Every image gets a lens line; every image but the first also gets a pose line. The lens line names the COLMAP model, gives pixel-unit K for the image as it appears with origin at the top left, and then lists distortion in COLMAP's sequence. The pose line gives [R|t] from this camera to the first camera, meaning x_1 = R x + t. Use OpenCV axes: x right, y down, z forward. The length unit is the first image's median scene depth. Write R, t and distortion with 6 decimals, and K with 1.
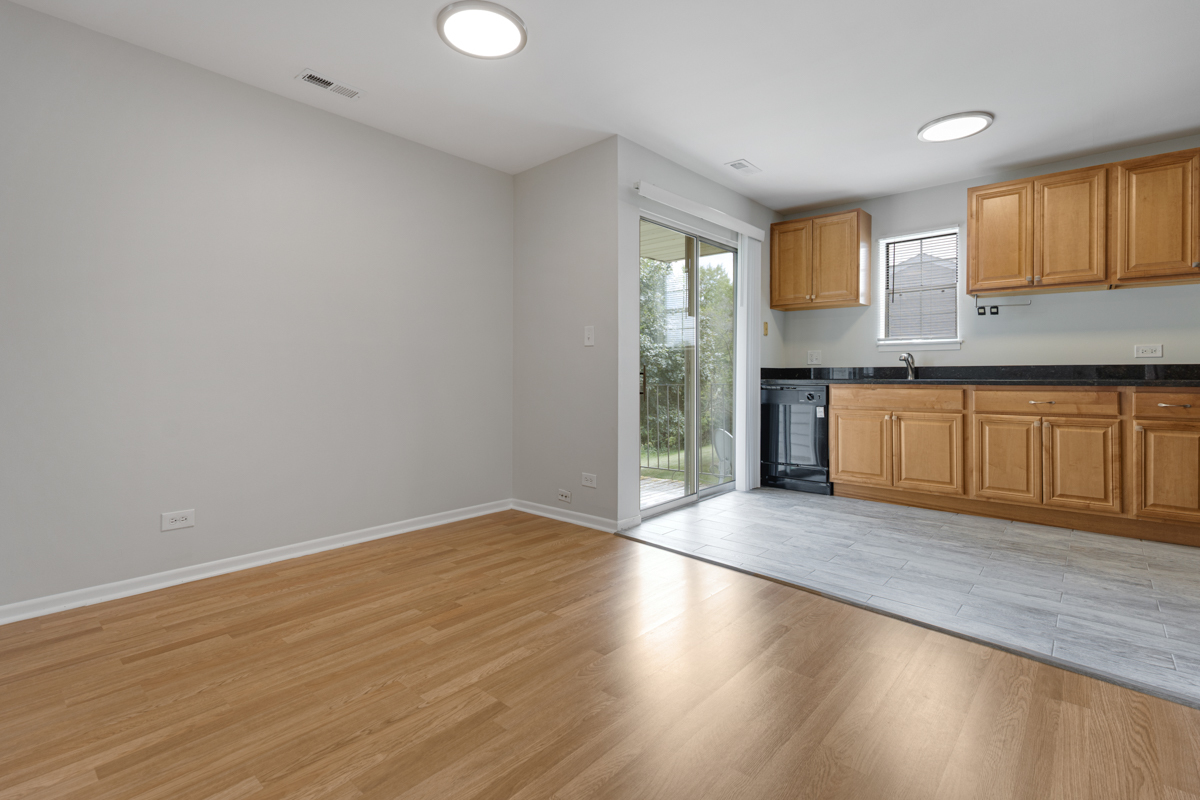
lens RADIAL K [[565.8, 0, 597.7], [0, 565.8, 372.9], [0, 0, 1]] dist [0.001857, 0.000257]
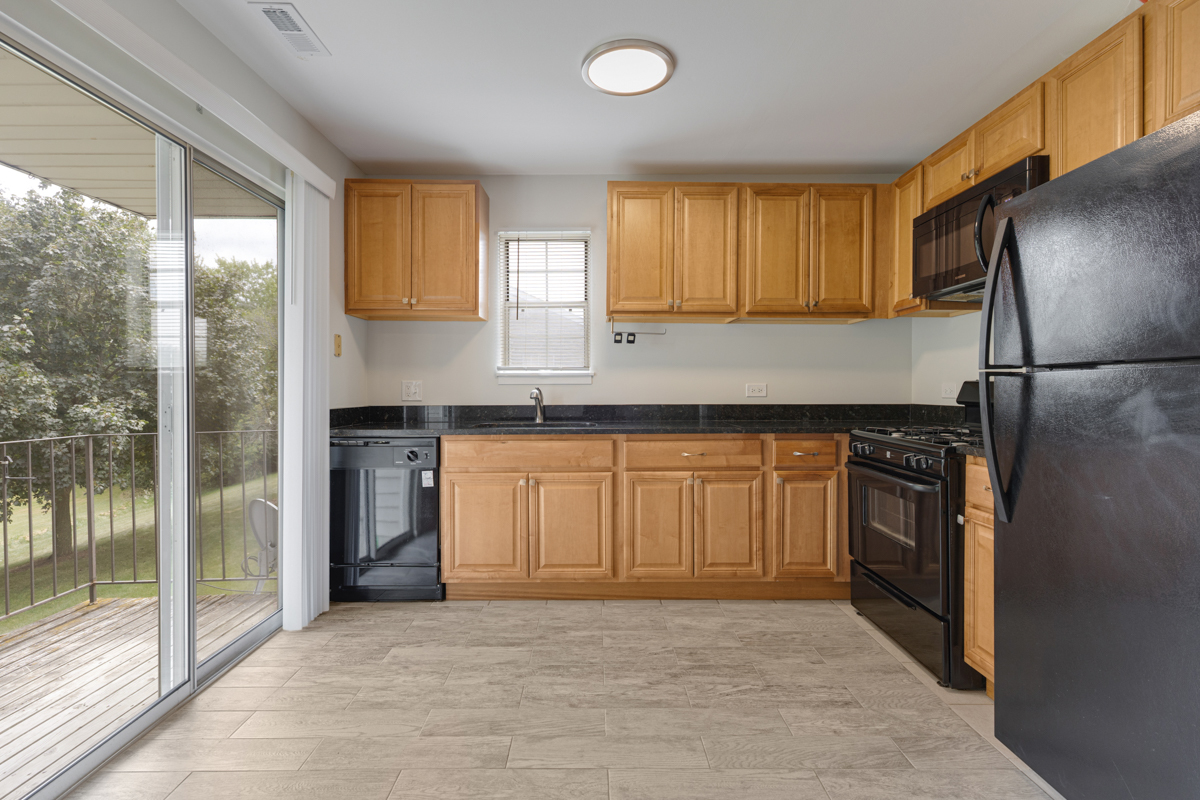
lens RADIAL K [[569.9, 0, 597.2], [0, 569.9, 395.4], [0, 0, 1]] dist [0.006369, 0.000451]
pose [[0.749532, -0.007084, 0.661930, 0.118972], [-0.001927, 0.999915, 0.012883, -0.039307], [-0.661966, -0.010931, 0.749455, 0.426301]]
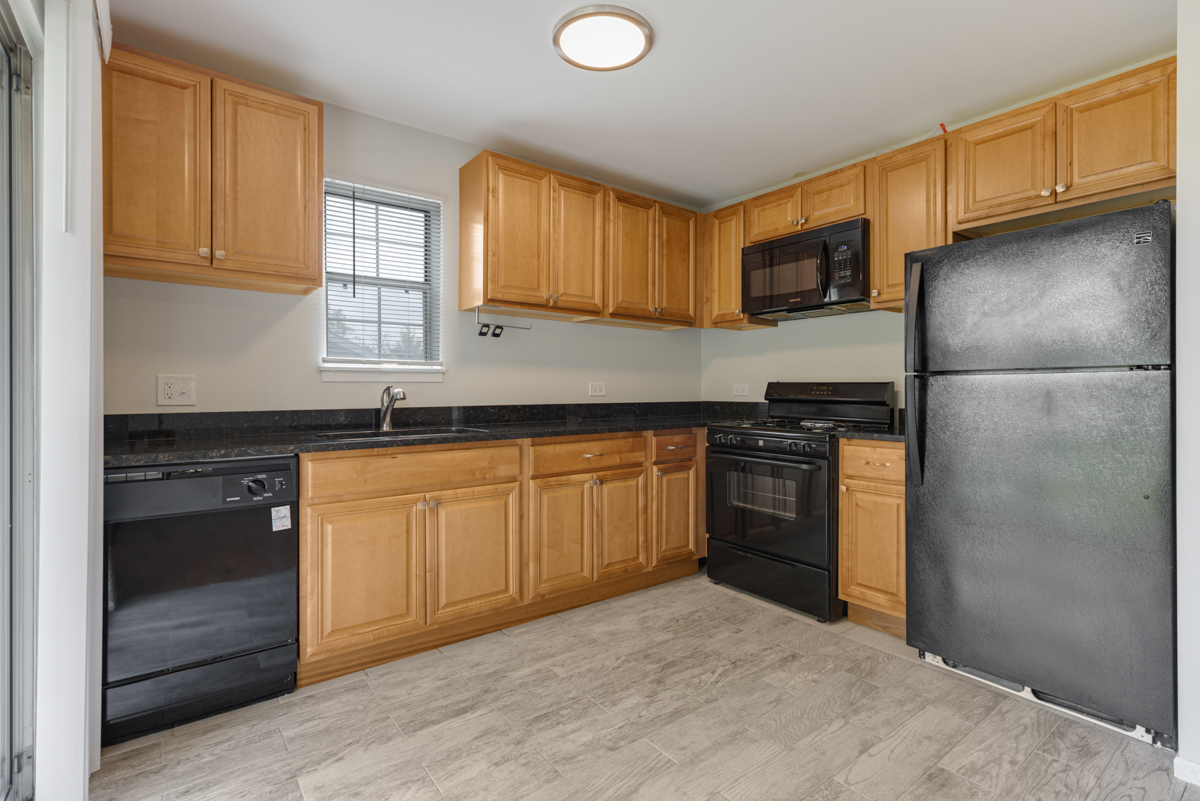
lens RADIAL K [[568.7, 0, 620.4], [0, 568.7, 393.6], [0, 0, 1]] dist [0.005582, 0.000245]
pose [[0.186092, -0.006335, 0.982512, 0.003467], [-0.002706, 0.999972, 0.006960, -0.036270], [-0.982529, -0.003954, 0.186070, 0.731765]]
